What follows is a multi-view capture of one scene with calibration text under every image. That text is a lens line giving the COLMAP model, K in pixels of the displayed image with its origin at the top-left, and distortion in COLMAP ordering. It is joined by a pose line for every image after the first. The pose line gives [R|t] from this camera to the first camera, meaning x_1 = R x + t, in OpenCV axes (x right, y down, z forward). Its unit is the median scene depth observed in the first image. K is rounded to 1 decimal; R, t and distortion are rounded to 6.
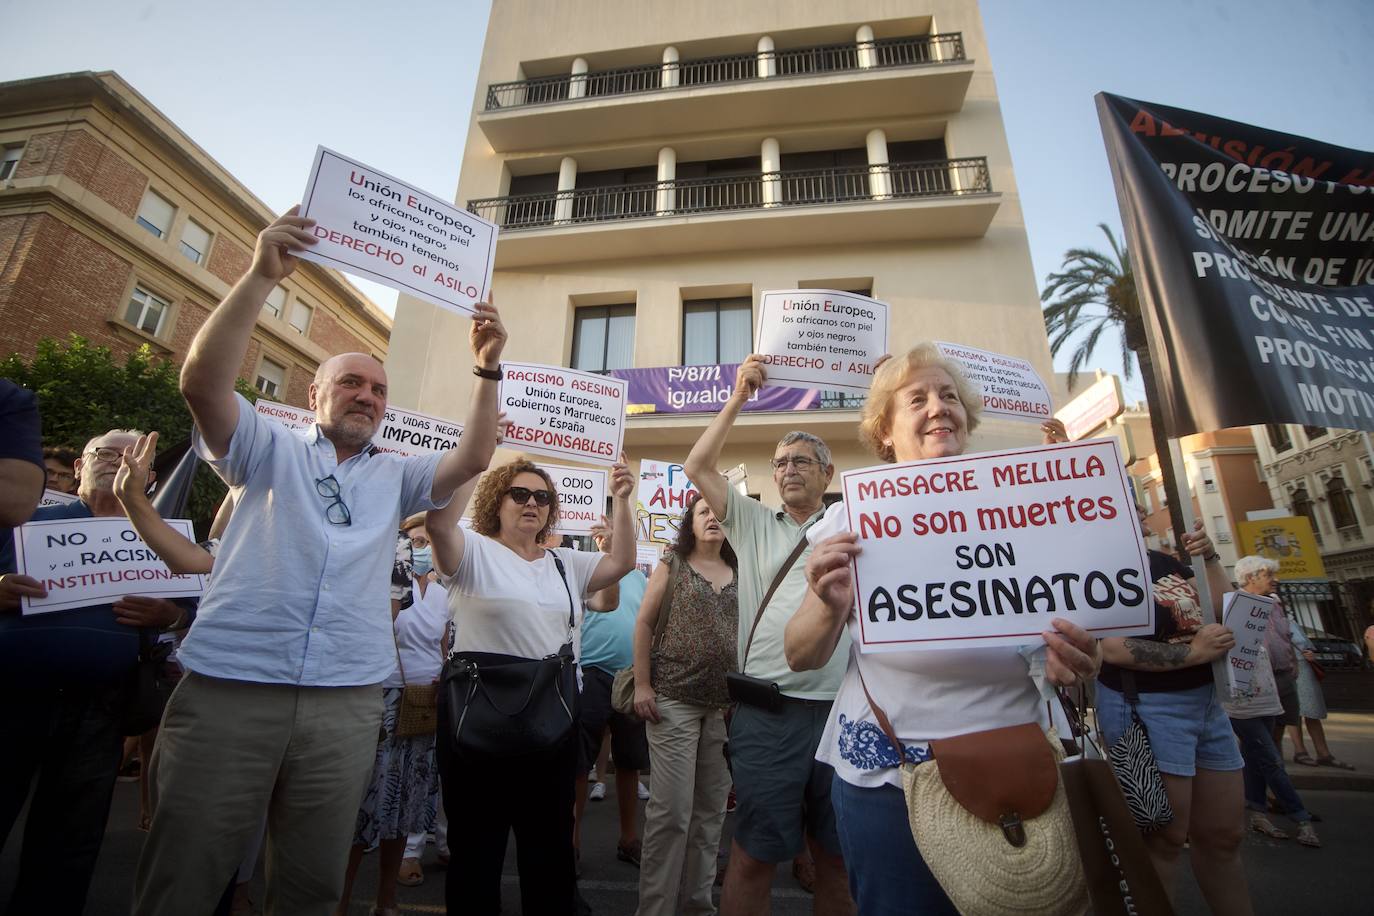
lens RADIAL K [[592.0, 0, 669.6], [0, 592.0, 458.4], [0, 0, 1]] dist [-0.035681, 0.008907]
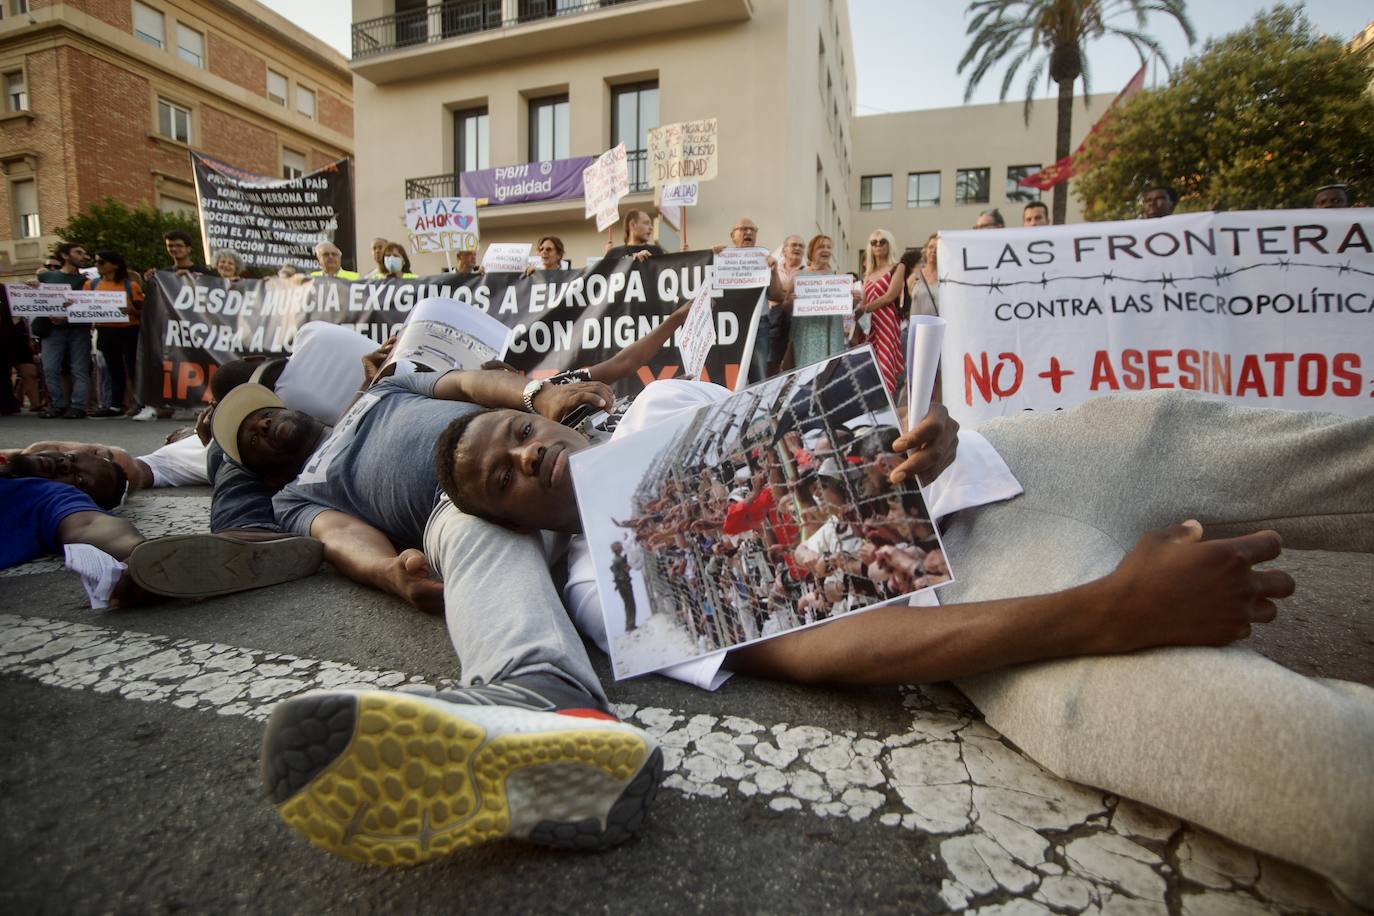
lens RADIAL K [[592.0, 0, 709.2], [0, 592.0, 453.5], [0, 0, 1]] dist [-0.035681, 0.008907]
pose [[0.992027, 0.001356, -0.126019, 0.452958], [0.049173, 0.916521, 0.396953, -0.039818], [0.116037, -0.399985, 0.909147, -0.318545]]
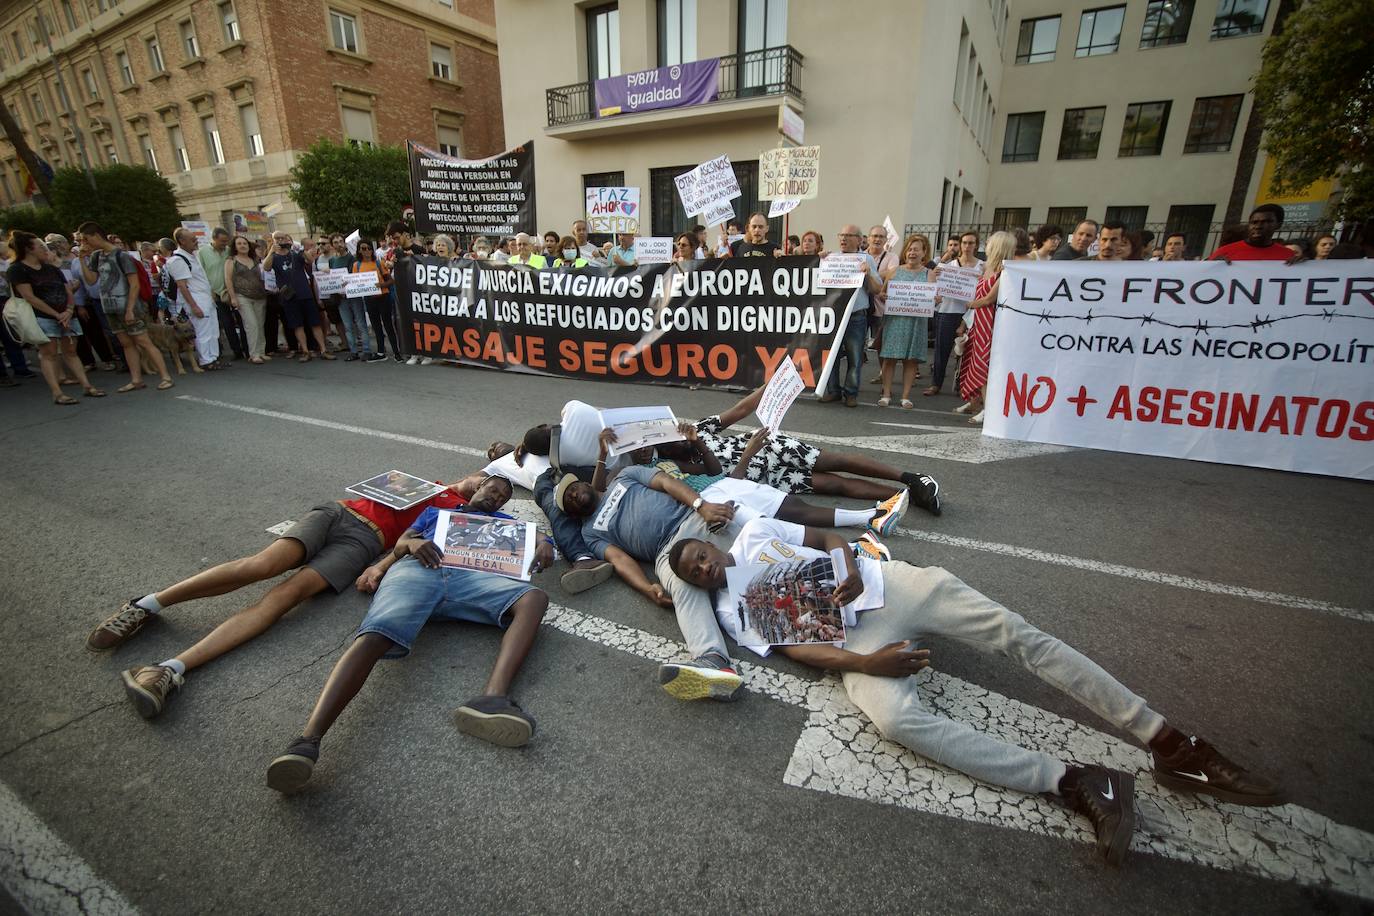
lens RADIAL K [[592.0, 0, 684.0], [0, 592.0, 443.6], [0, 0, 1]] dist [-0.035681, 0.008907]
pose [[0.932999, 0.086283, -0.349382, 0.474585], [0.132495, 0.820285, 0.556396, -0.128476], [0.334600, -0.565409, 0.753894, -0.368525]]
